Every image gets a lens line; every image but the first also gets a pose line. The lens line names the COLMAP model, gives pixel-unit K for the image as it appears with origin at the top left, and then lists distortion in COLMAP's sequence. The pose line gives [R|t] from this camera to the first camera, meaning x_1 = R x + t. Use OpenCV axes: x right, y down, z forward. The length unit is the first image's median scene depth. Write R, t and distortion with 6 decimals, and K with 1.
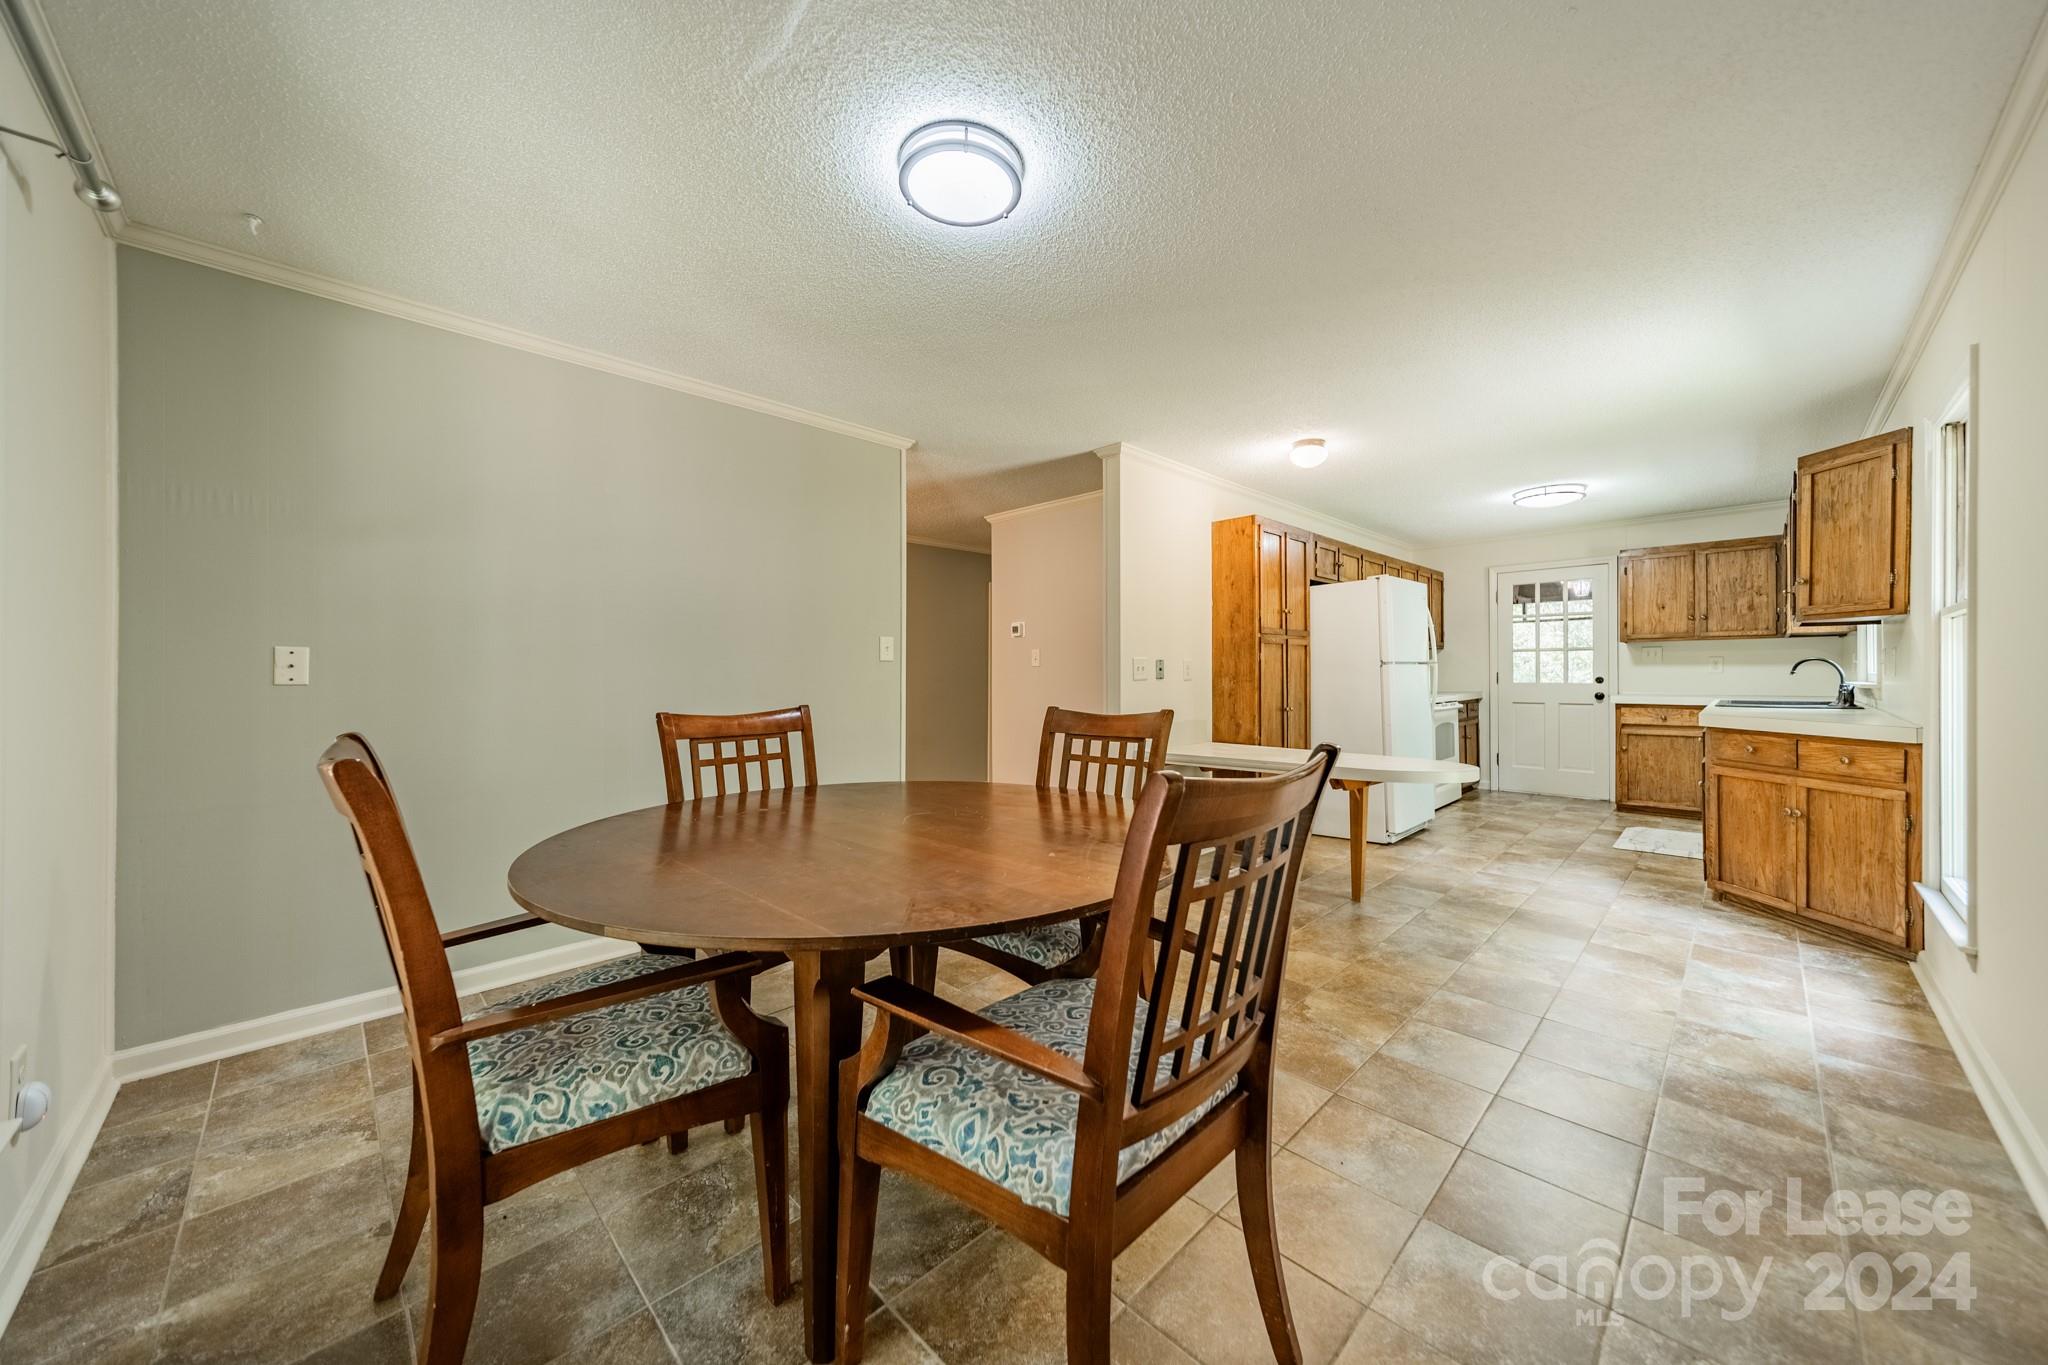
lens RADIAL K [[723.2, 0, 1029.5], [0, 723.2, 671.7], [0, 0, 1]] dist [0.008779, -0.000181]
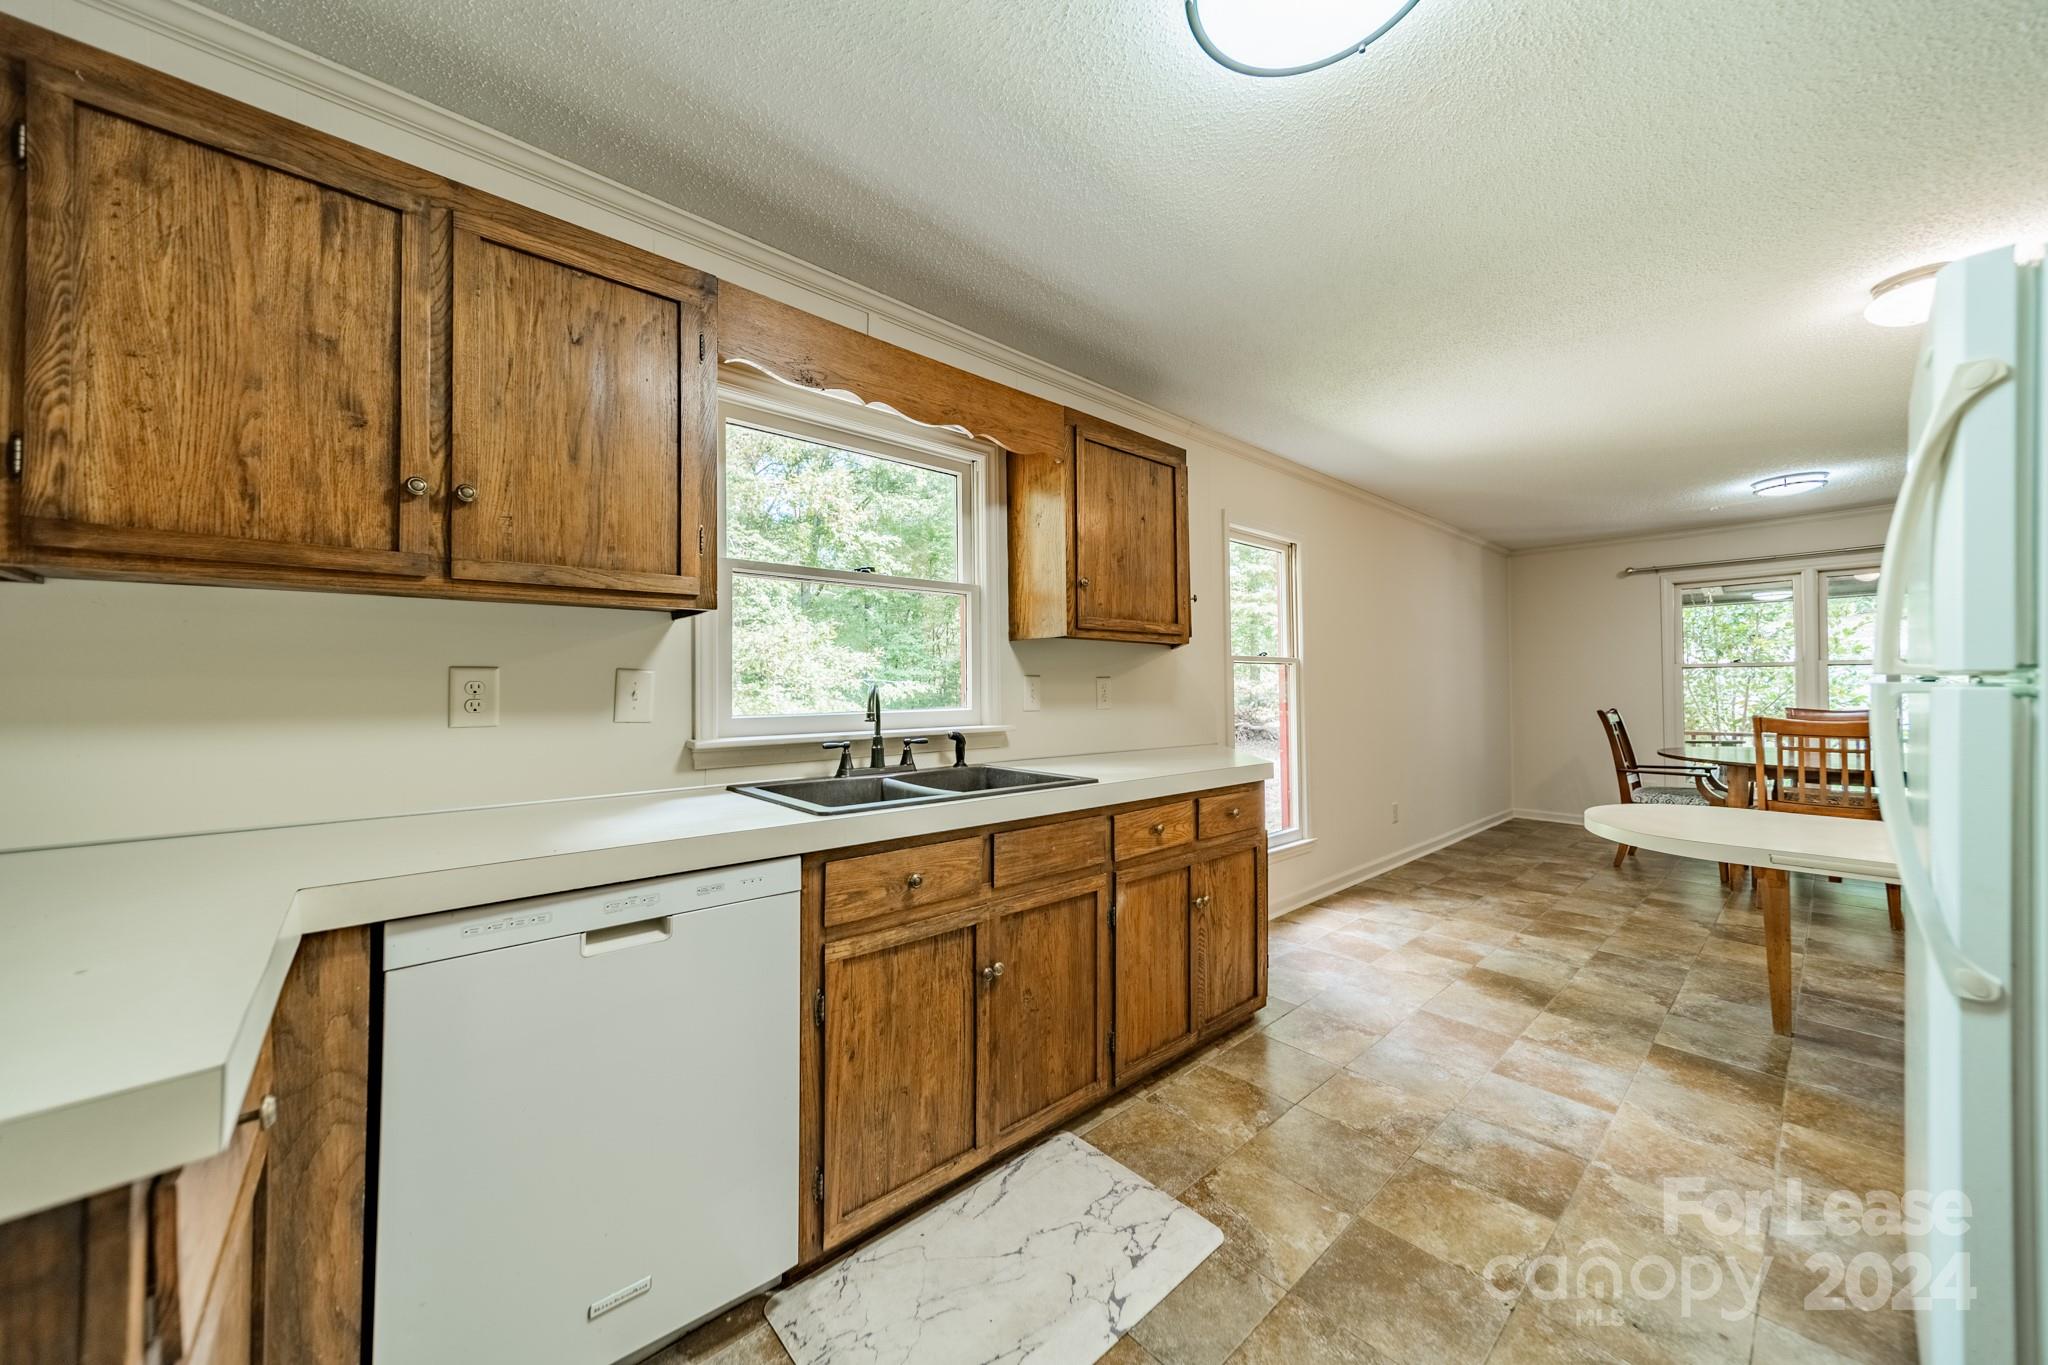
lens RADIAL K [[723.2, 0, 1030.4], [0, 723.2, 674.5], [0, 0, 1]] dist [0.008779, -0.000181]
pose [[-0.998564, 0.010524, 0.052533, 0.775976], [0.009489, 0.999757, -0.019912, -0.011970], [-0.052730, -0.019385, -0.998421, 1.198306]]
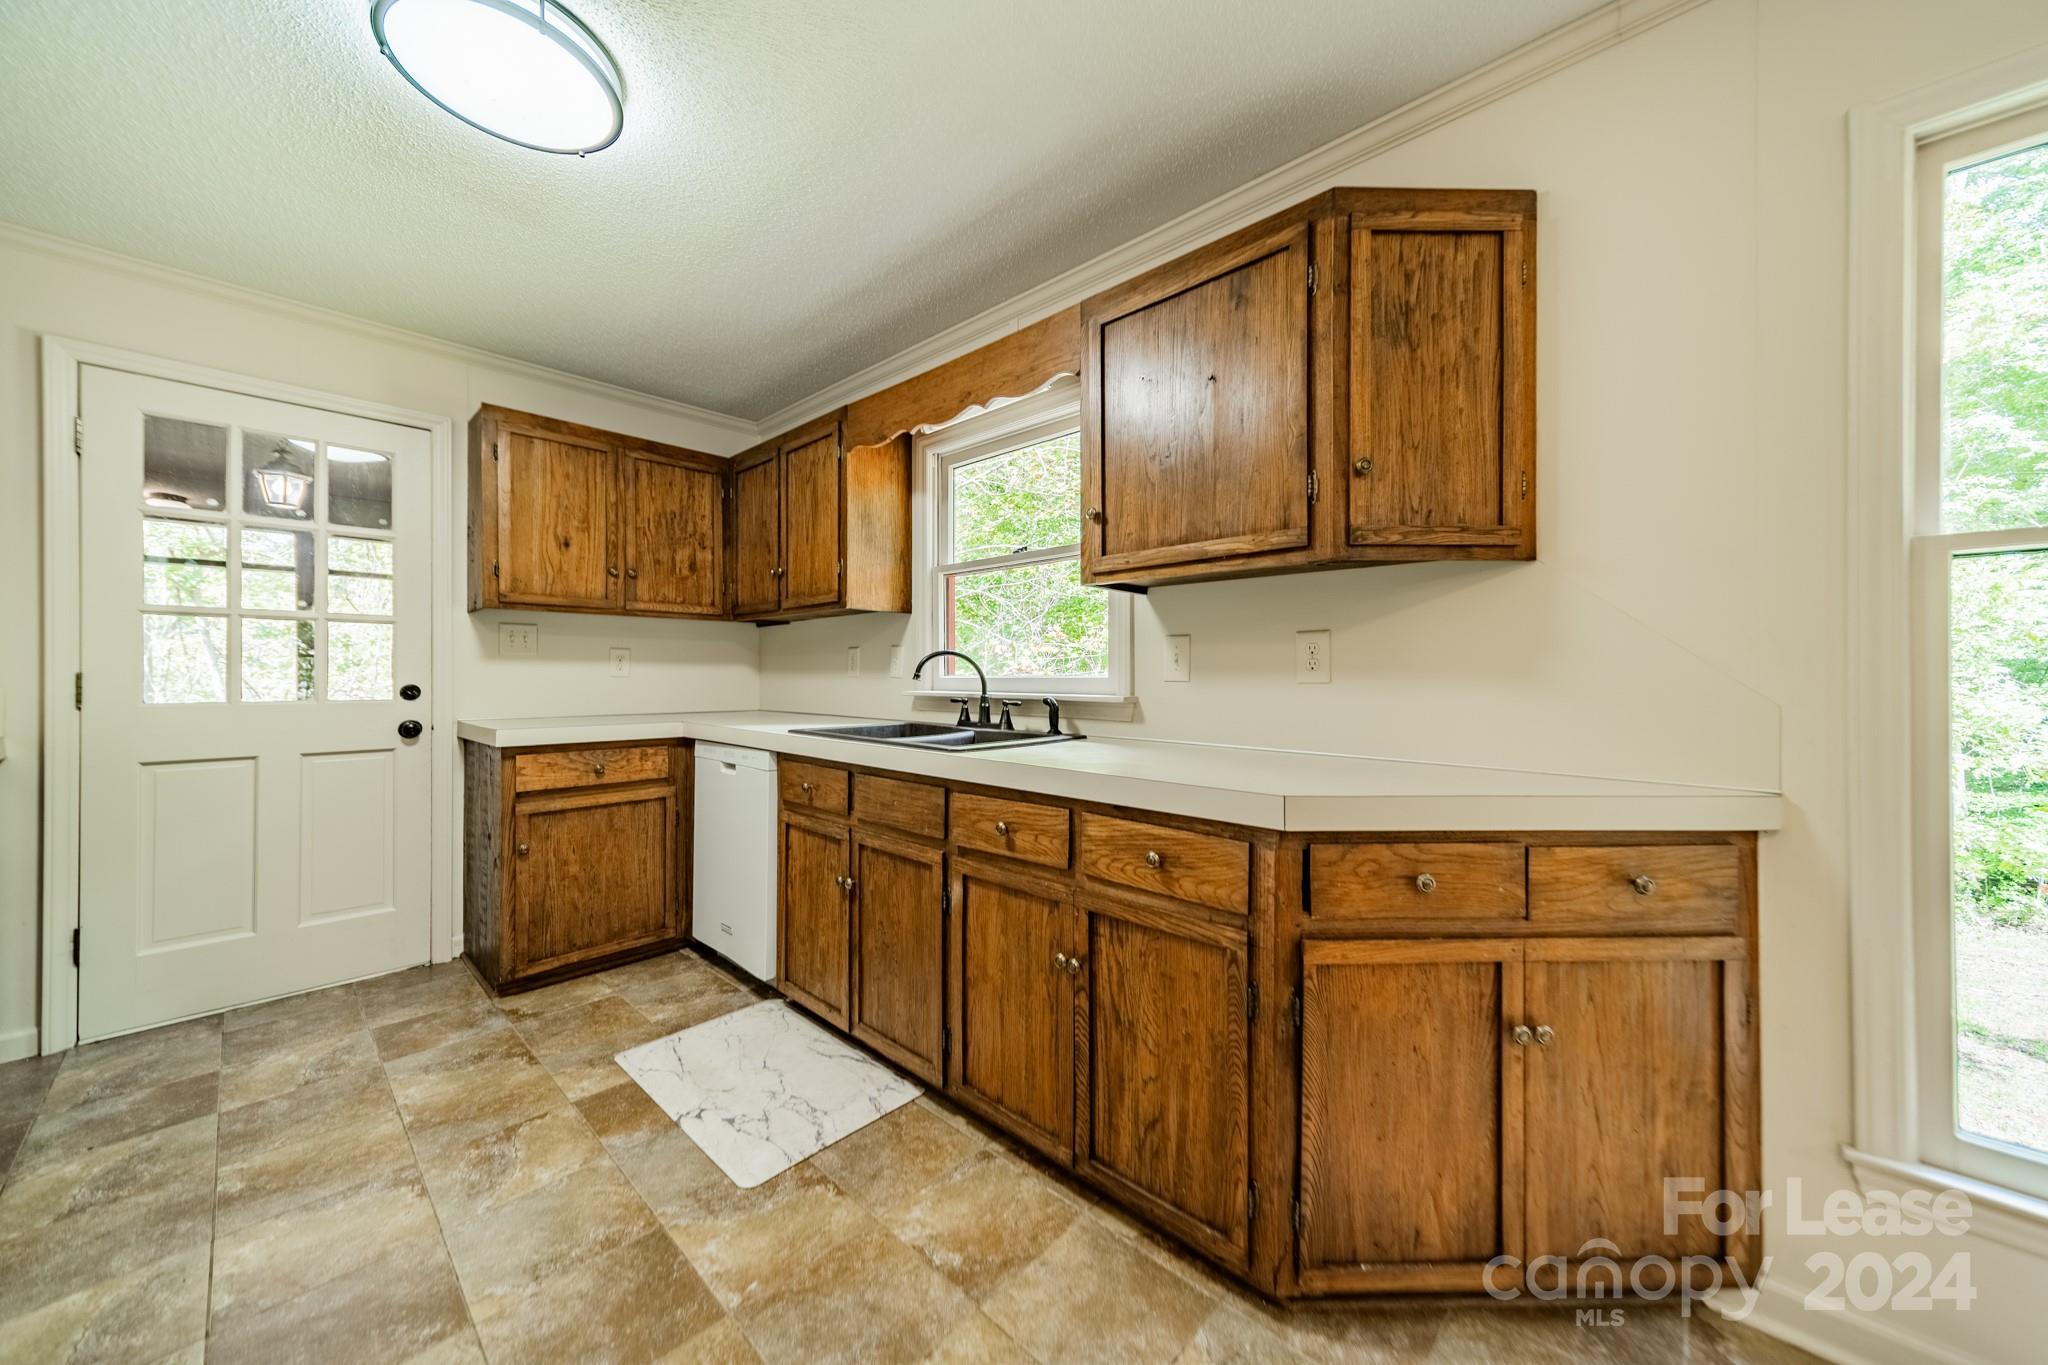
lens RADIAL K [[723.2, 0, 1028.3], [0, 723.2, 675.8], [0, 0, 1]] dist [0.008779, -0.000181]
pose [[-0.036776, 0.002154, 0.999321, 0.405866], [-0.001915, 0.999996, -0.002226, 0.001778], [-0.999322, -0.001996, -0.036772, 0.782641]]
